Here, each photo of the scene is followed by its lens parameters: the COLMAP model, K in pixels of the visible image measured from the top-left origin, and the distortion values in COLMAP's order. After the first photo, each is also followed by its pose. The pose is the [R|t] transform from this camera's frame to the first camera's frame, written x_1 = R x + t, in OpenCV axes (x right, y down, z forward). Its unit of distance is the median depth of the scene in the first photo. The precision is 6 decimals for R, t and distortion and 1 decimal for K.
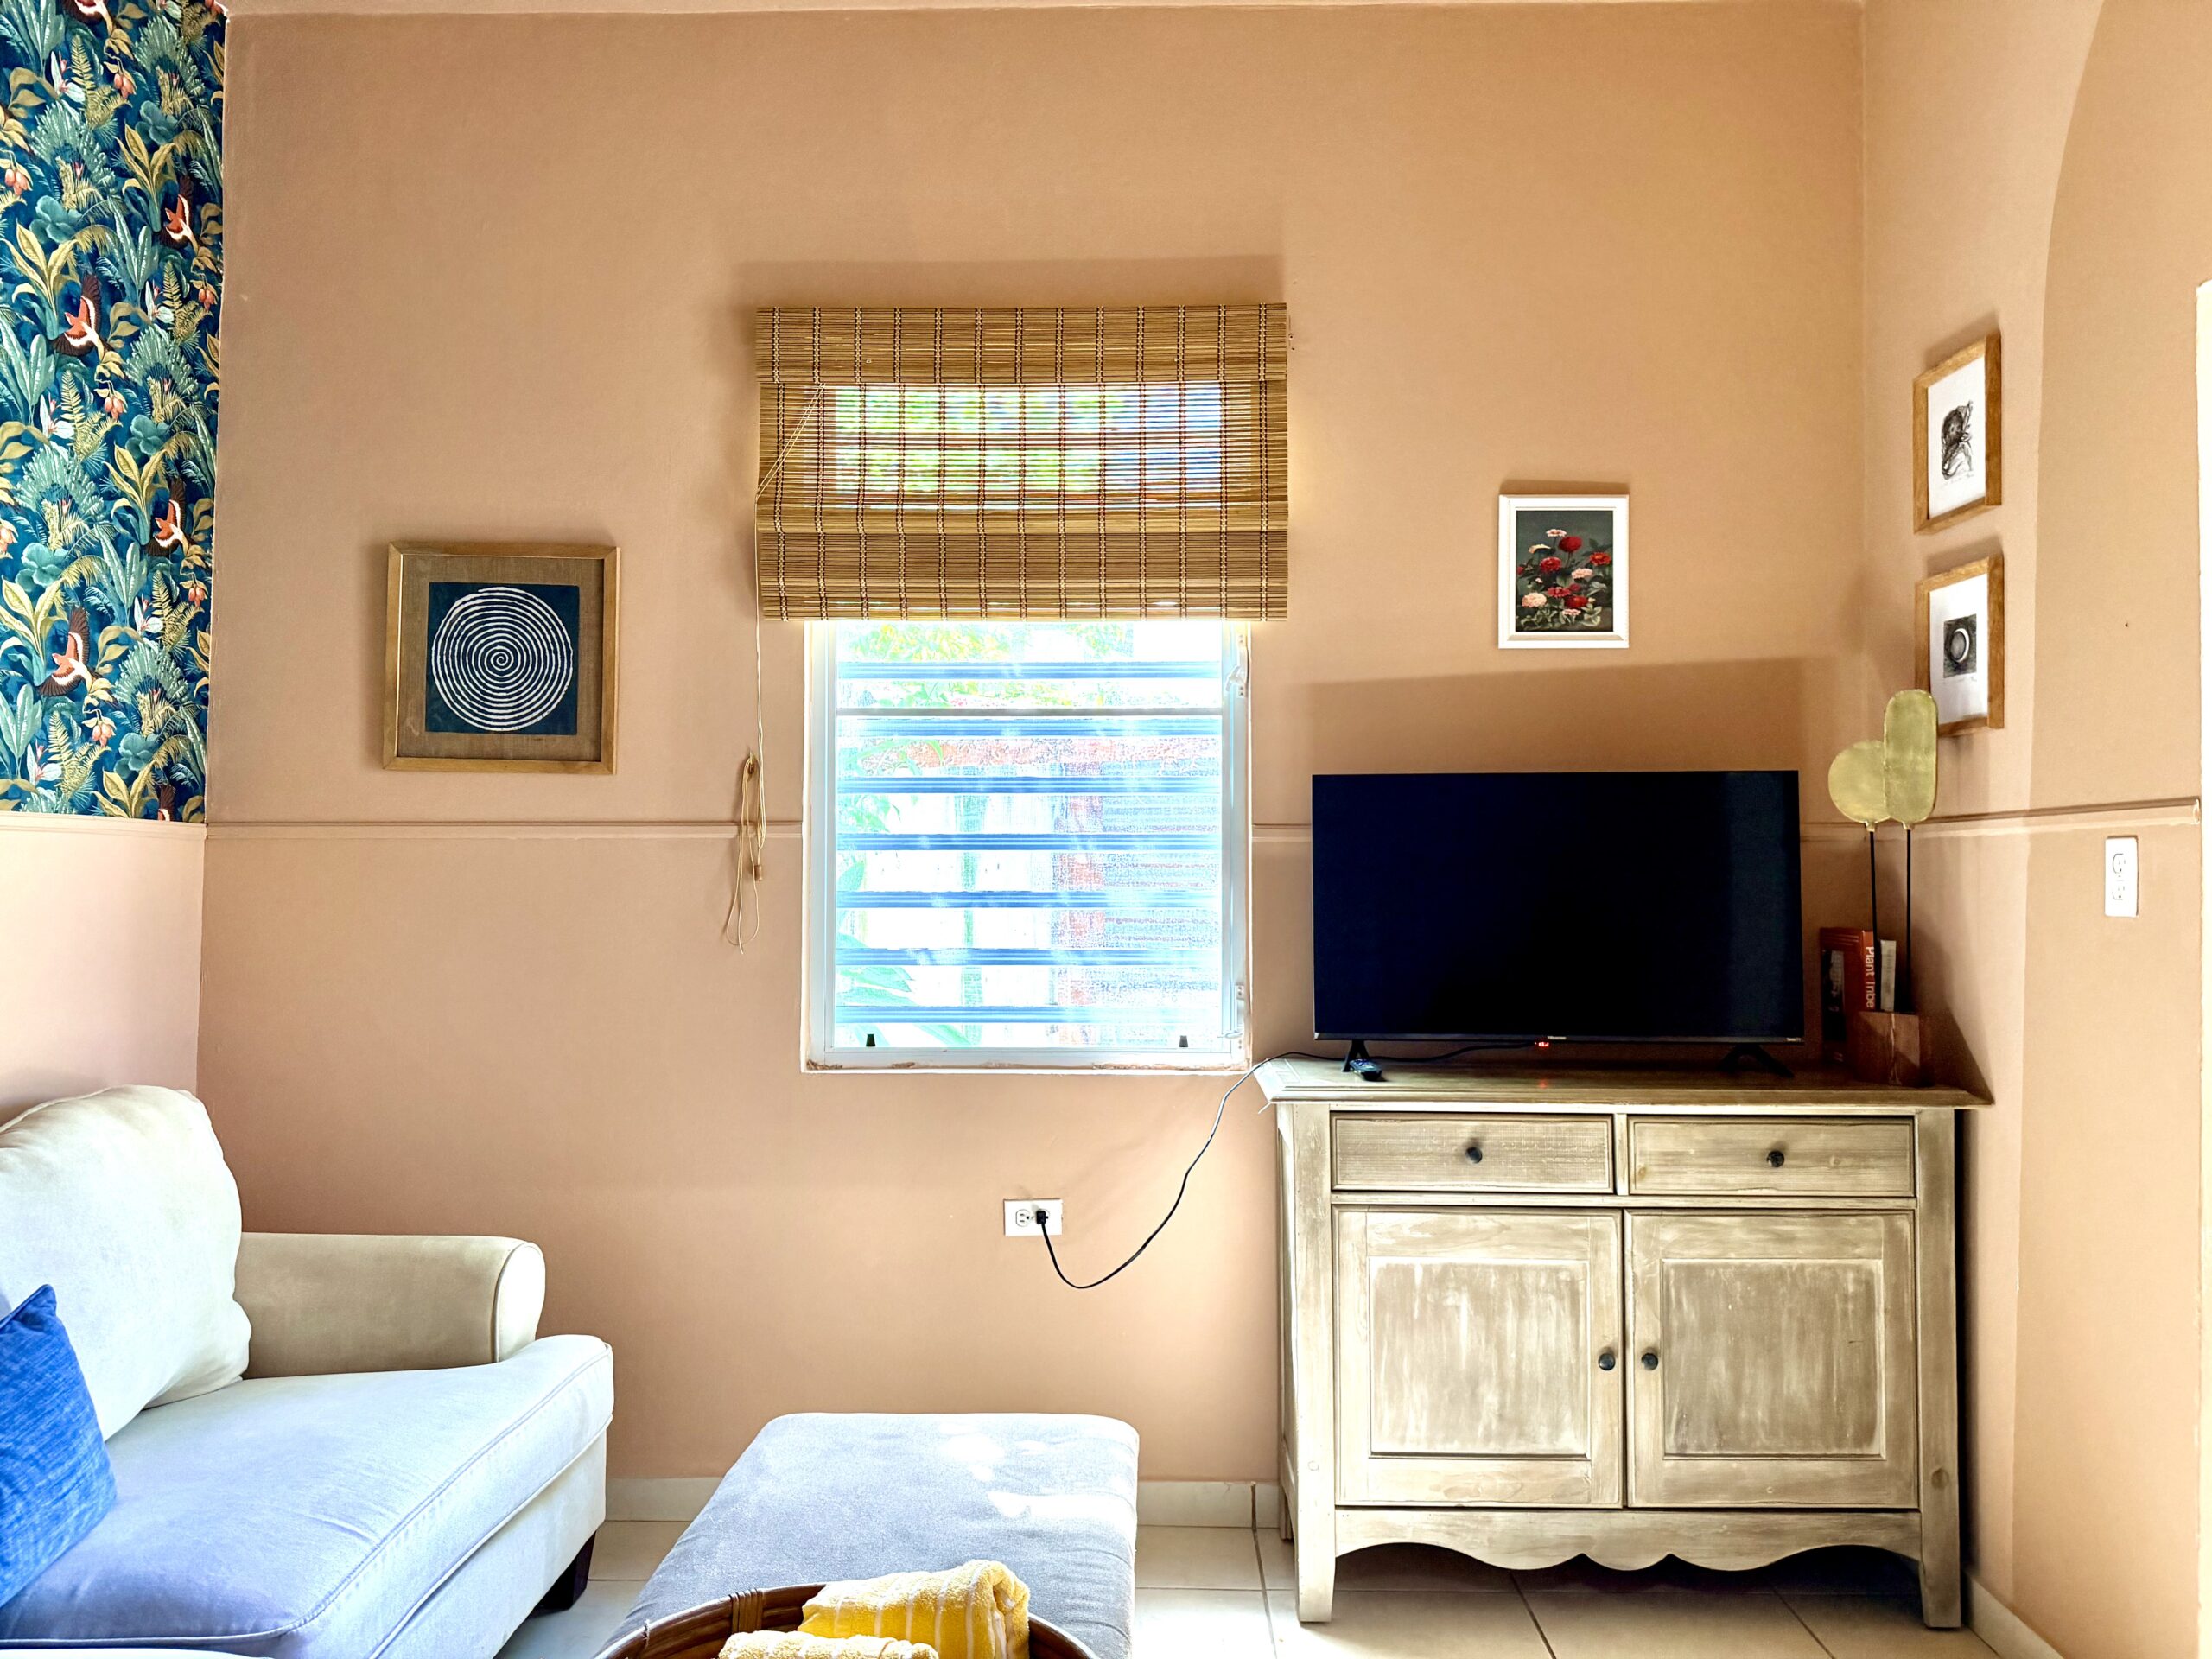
lens RADIAL K [[1553.4, 0, 1097.4], [0, 1553.4, 811.5], [0, 0, 1]] dist [0.051541, -0.057884]
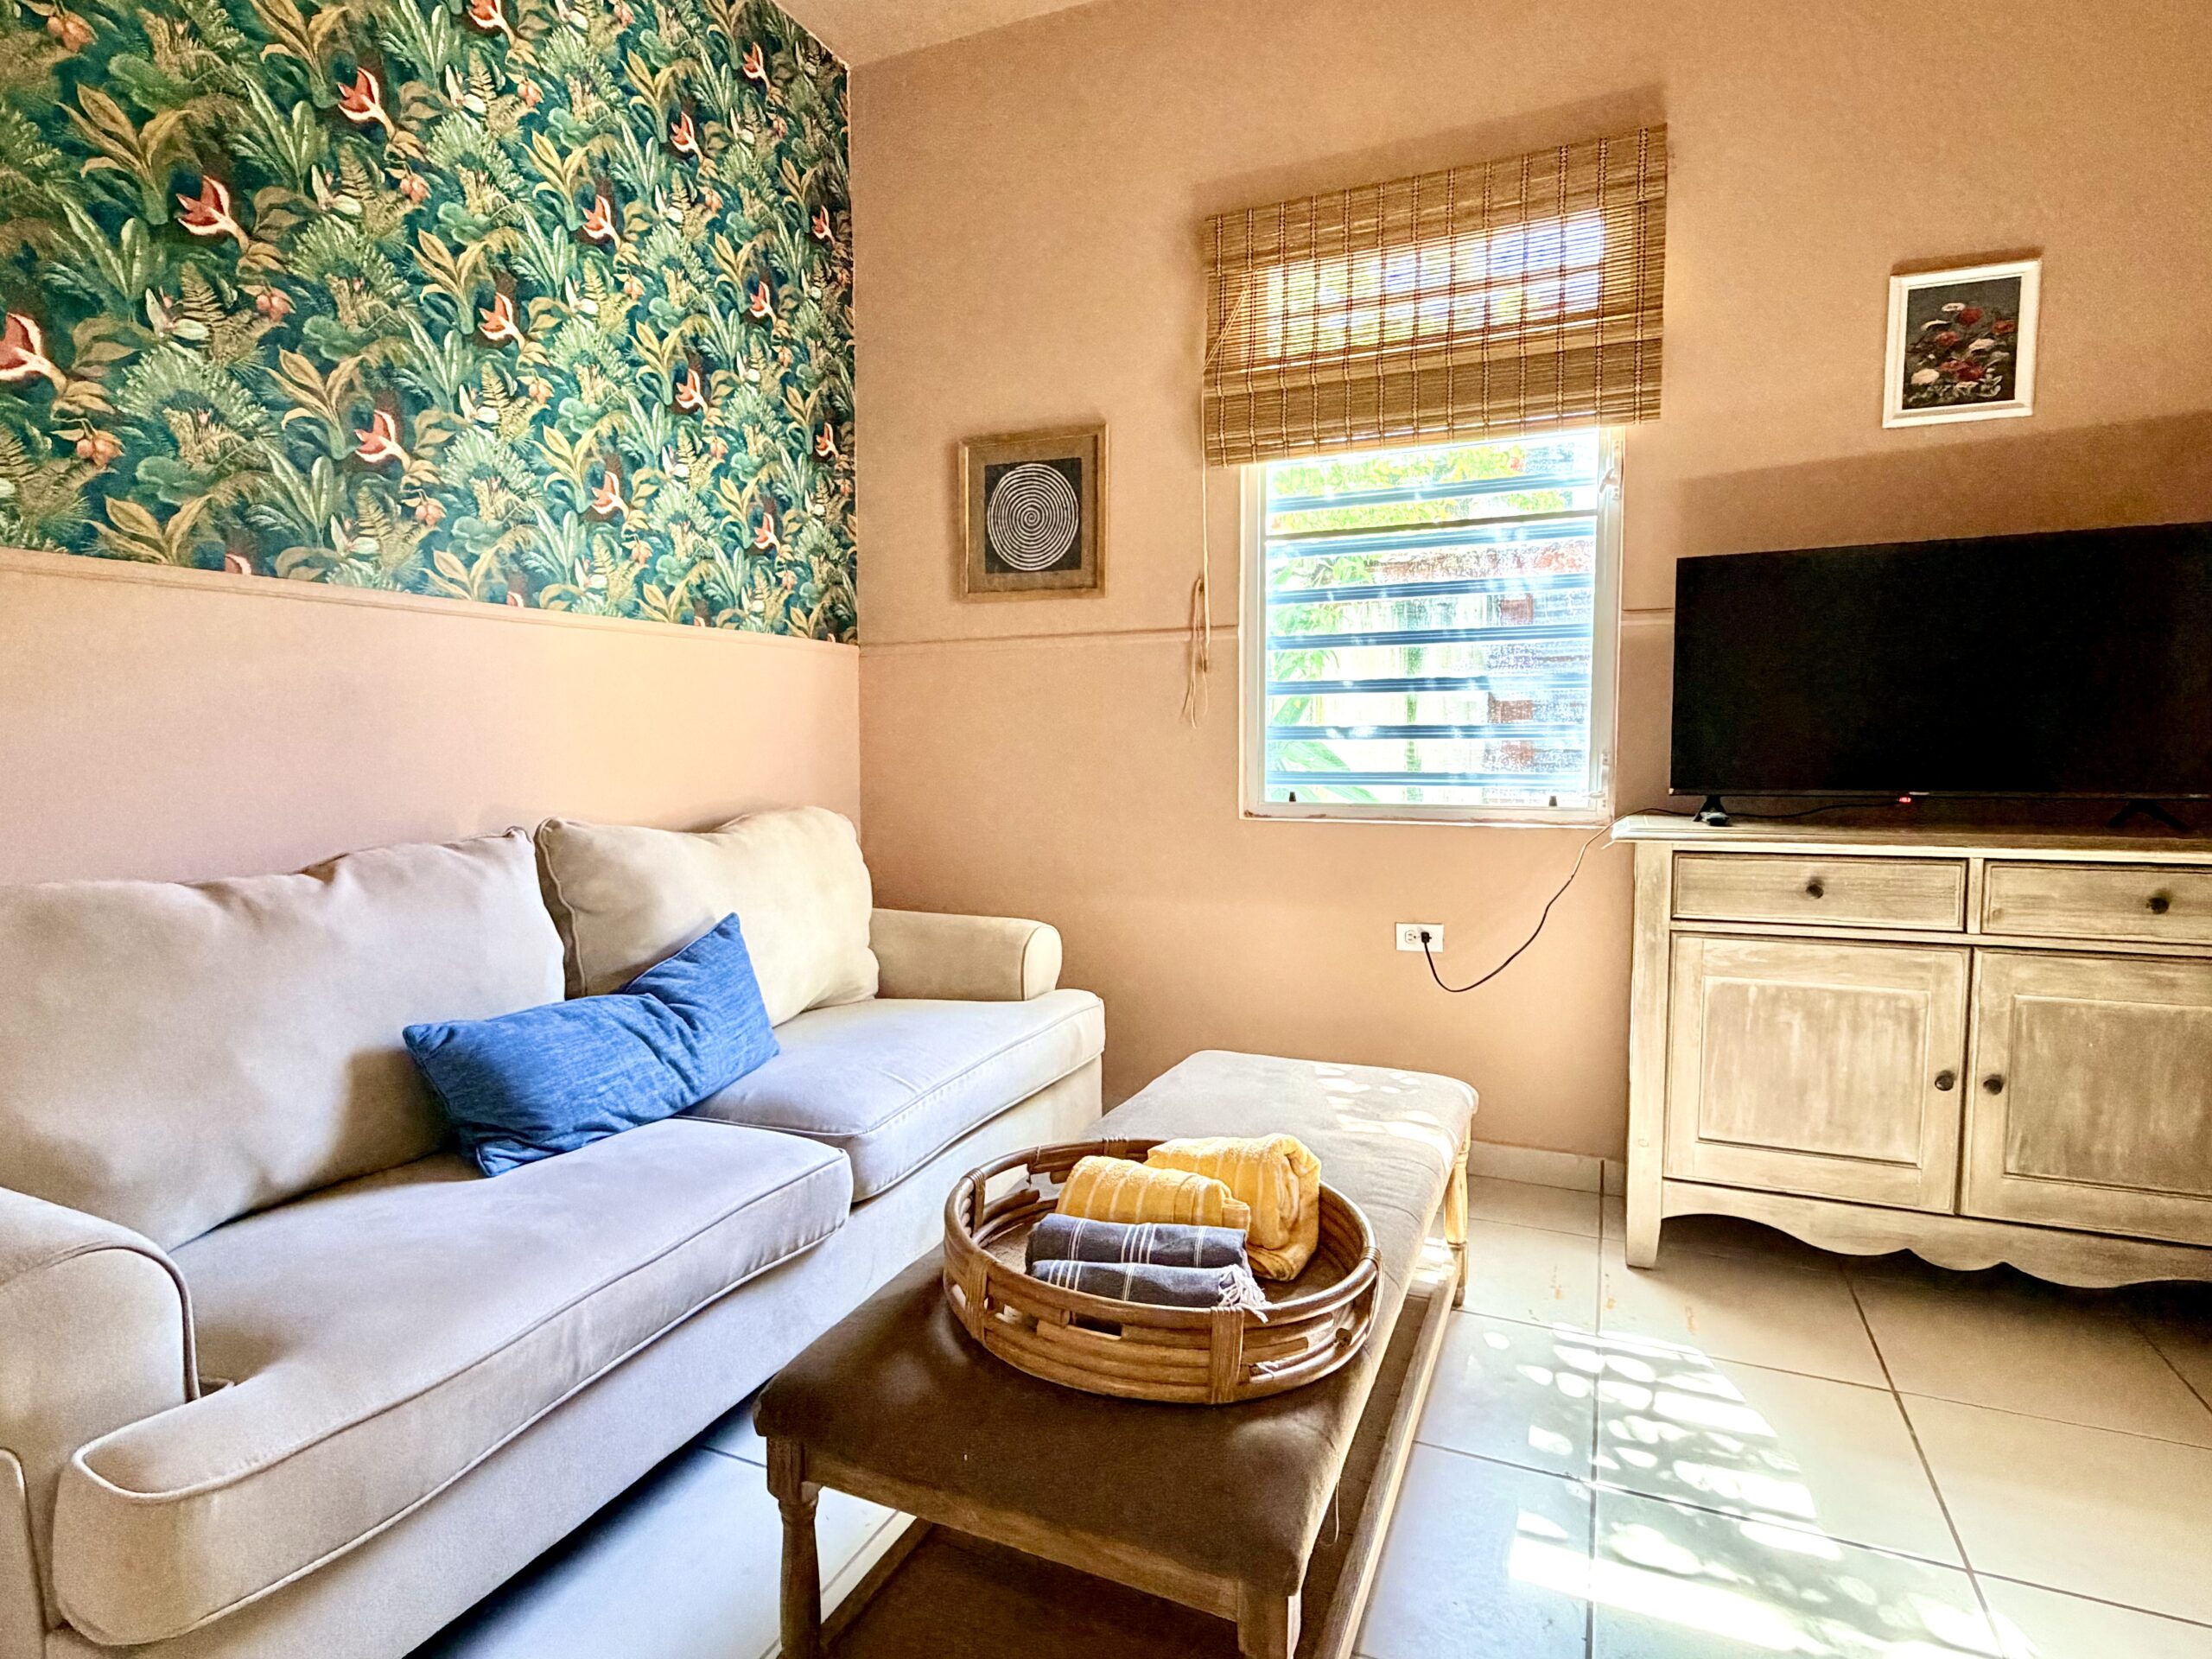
lens RADIAL K [[1154.0, 0, 1094.7], [0, 1154.0, 822.0], [0, 0, 1]] dist [0.002188, -0.004957]
pose [[0.924965, 0.023823, -0.379306, 0.069095], [0.020075, 0.993577, 0.111359, 0.061684], [0.379522, -0.110618, 0.918546, 0.058502]]
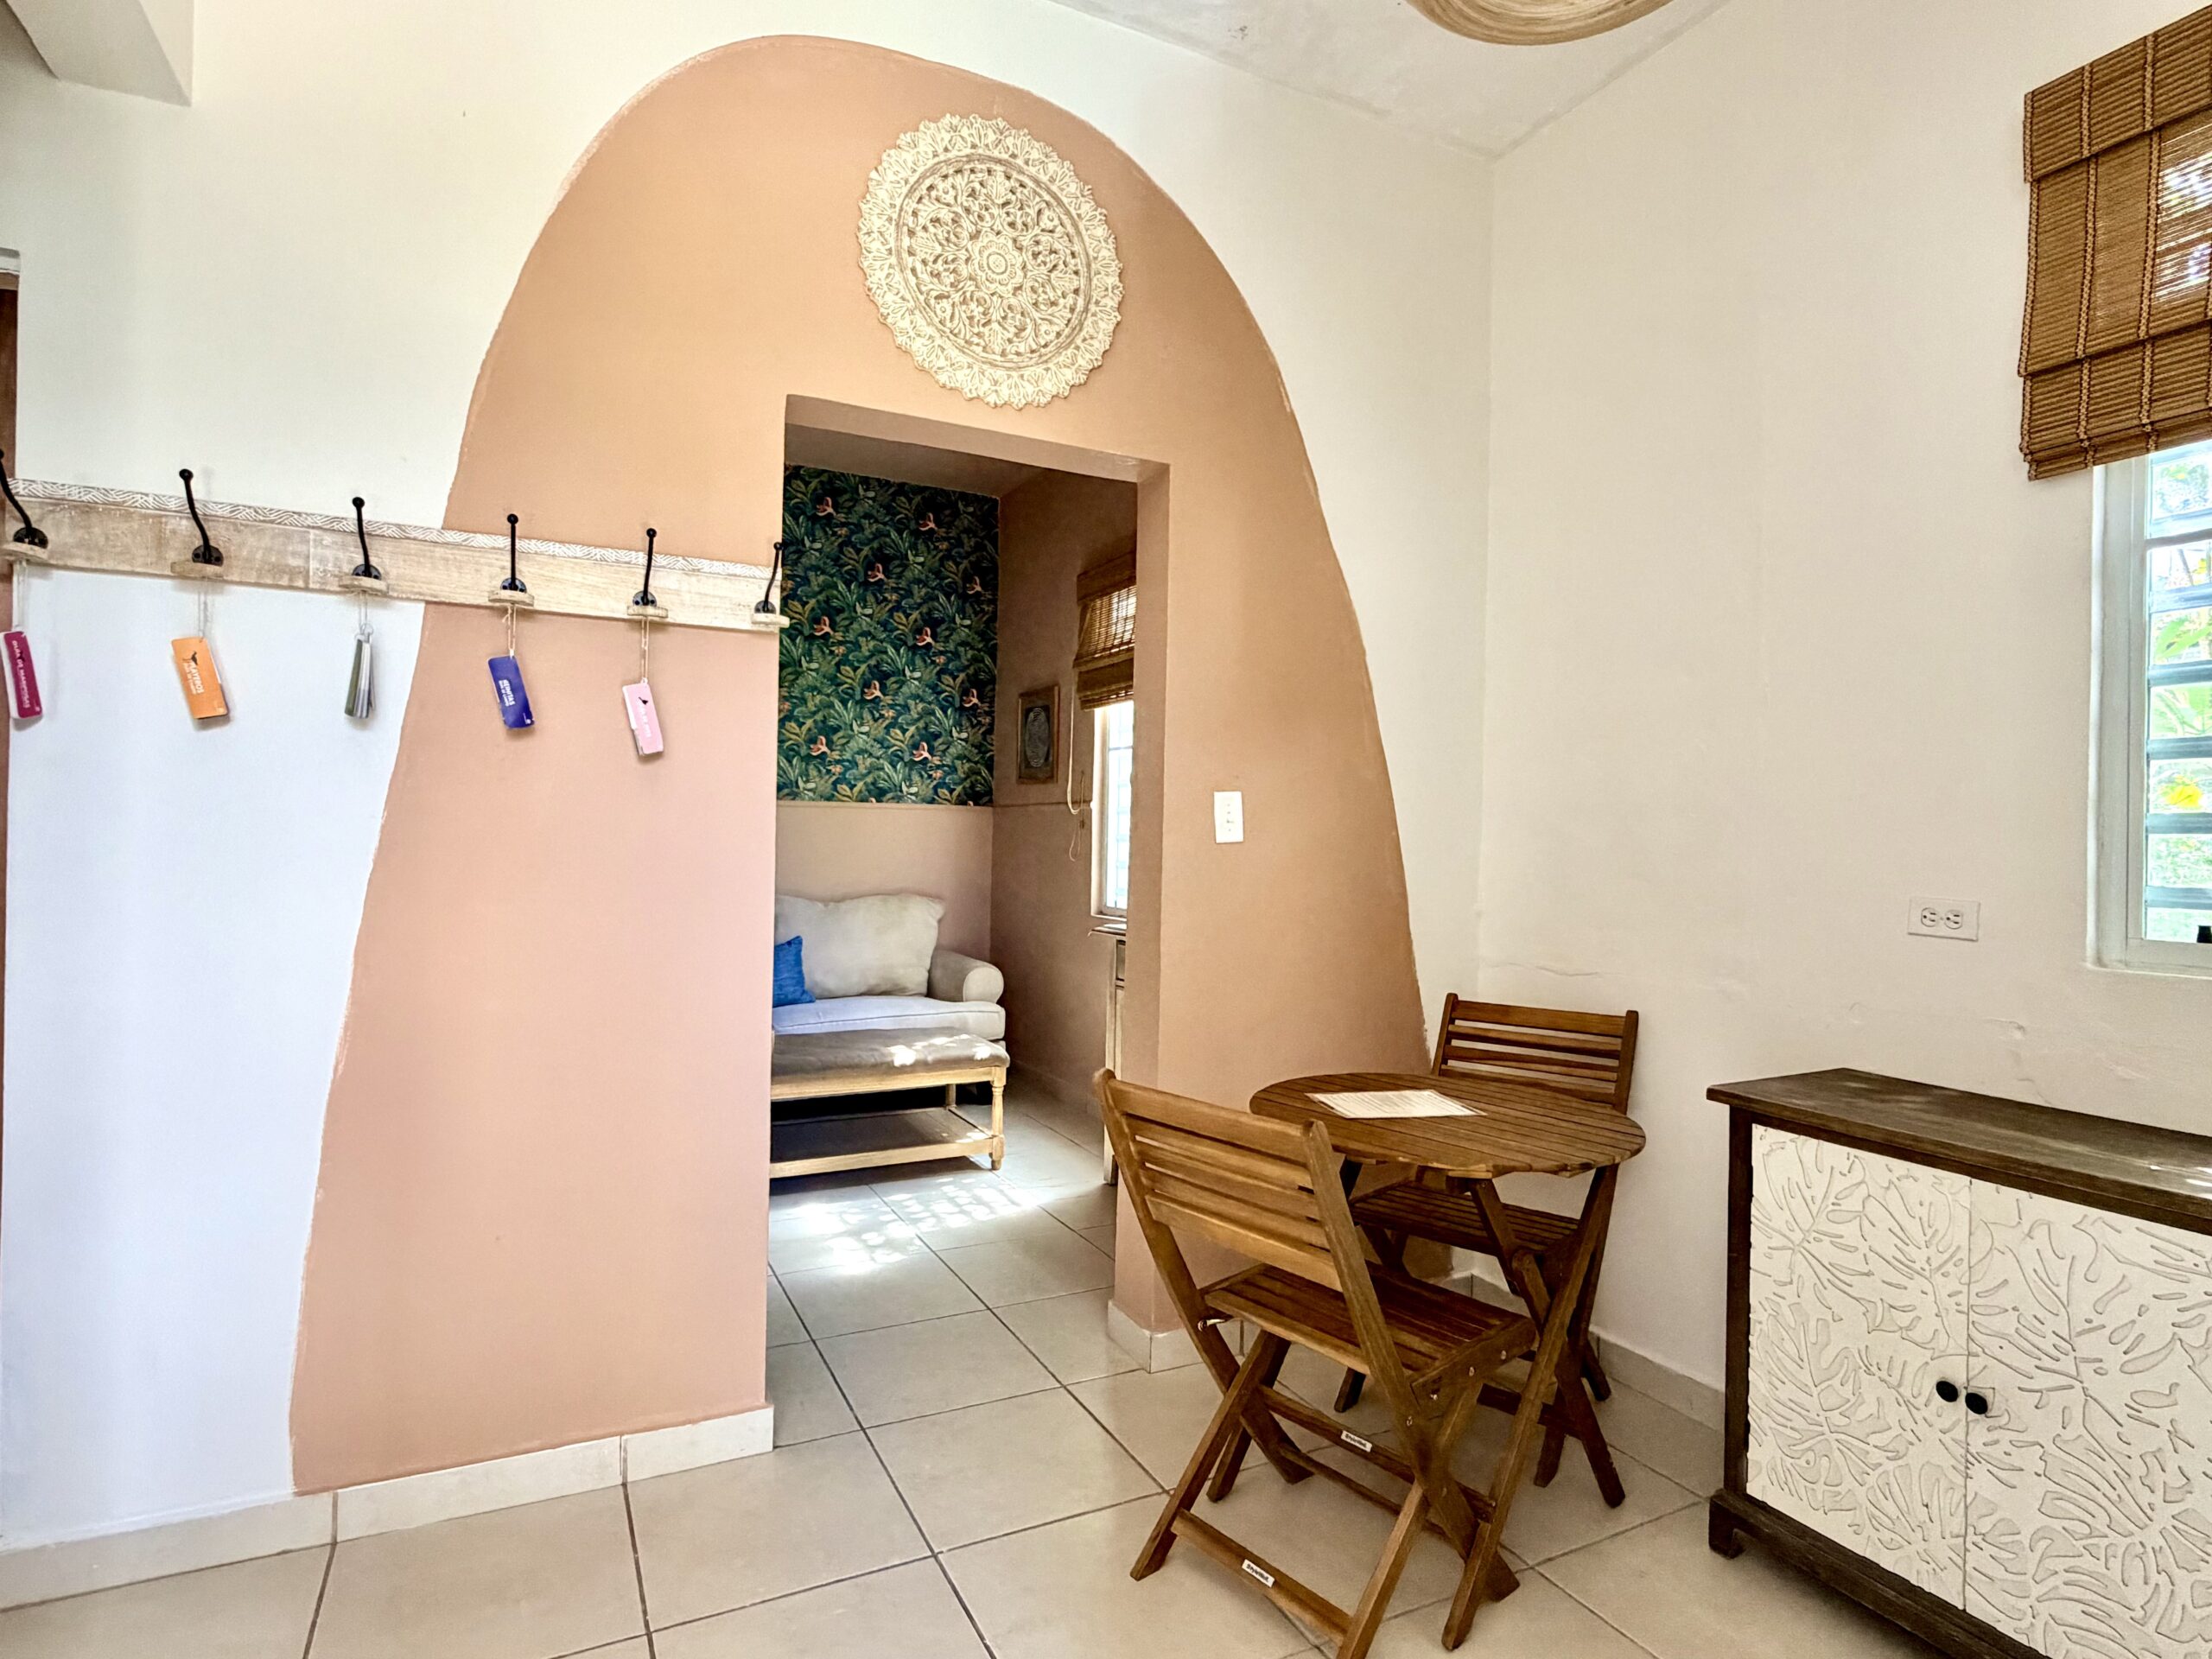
lens RADIAL K [[1154.0, 0, 1099.9], [0, 1154.0, 833.4], [0, 0, 1]] dist [0.002188, -0.004957]
pose [[0.480573, 0.005861, -0.876935, 1.346566], [0.016912, 0.999730, 0.015950, 0.026793], [0.876791, -0.022496, 0.480344, 0.234205]]
